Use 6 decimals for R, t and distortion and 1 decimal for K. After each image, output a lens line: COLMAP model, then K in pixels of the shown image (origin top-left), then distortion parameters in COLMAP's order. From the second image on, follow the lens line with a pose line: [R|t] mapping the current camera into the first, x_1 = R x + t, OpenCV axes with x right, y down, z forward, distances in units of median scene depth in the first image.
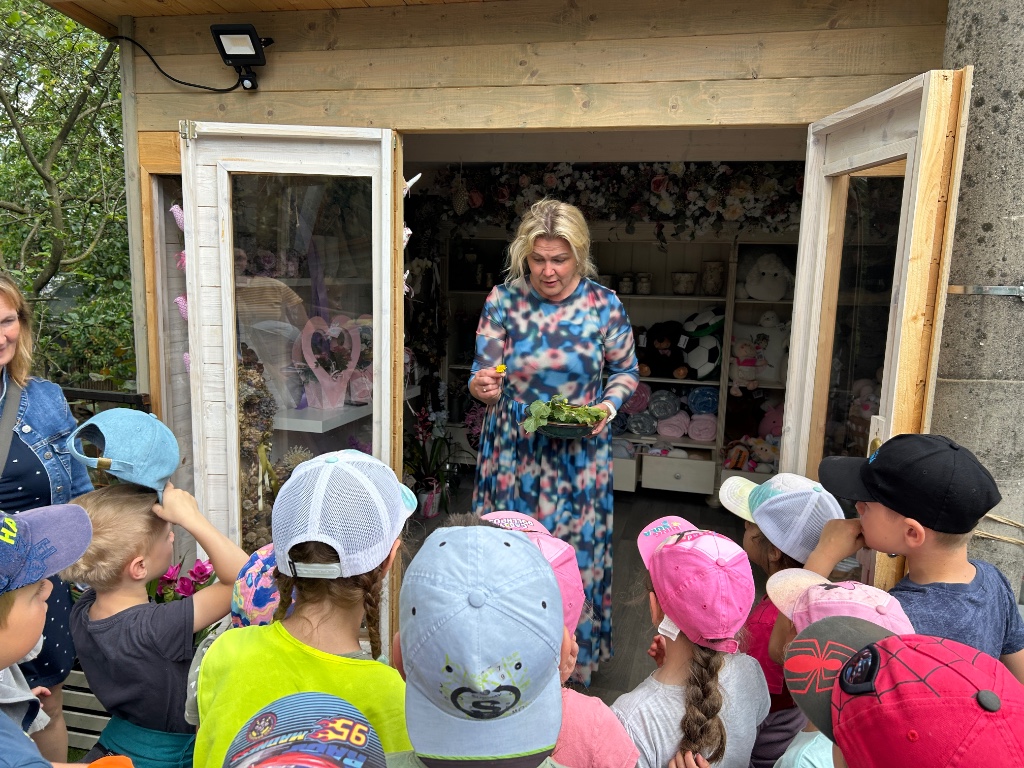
lens RADIAL K [[771.7, 0, 512.0], [0, 771.7, 384.0], [0, 0, 1]] dist [0.039190, -0.037752]
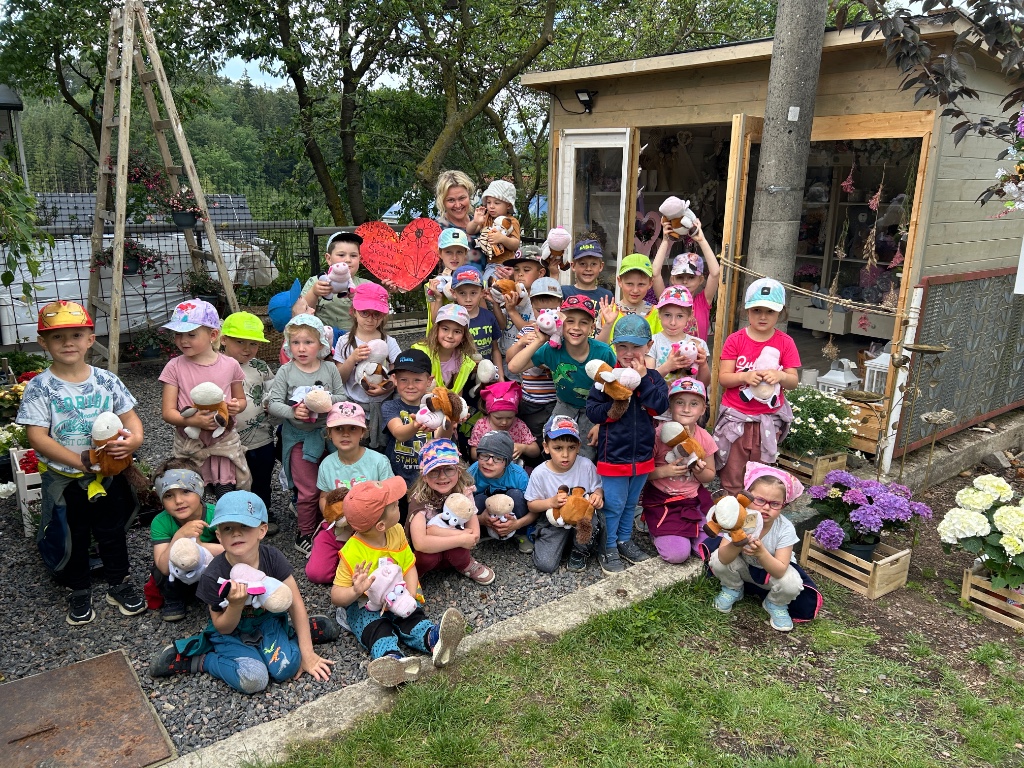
lens RADIAL K [[771.7, 0, 512.0], [0, 771.7, 384.0], [0, 0, 1]] dist [0.039190, -0.037752]
pose [[0.791081, 0.142211, -0.594951, 1.070391], [-0.087113, 0.988879, 0.120542, 0.204511], [0.605477, -0.043530, 0.794672, -1.165789]]
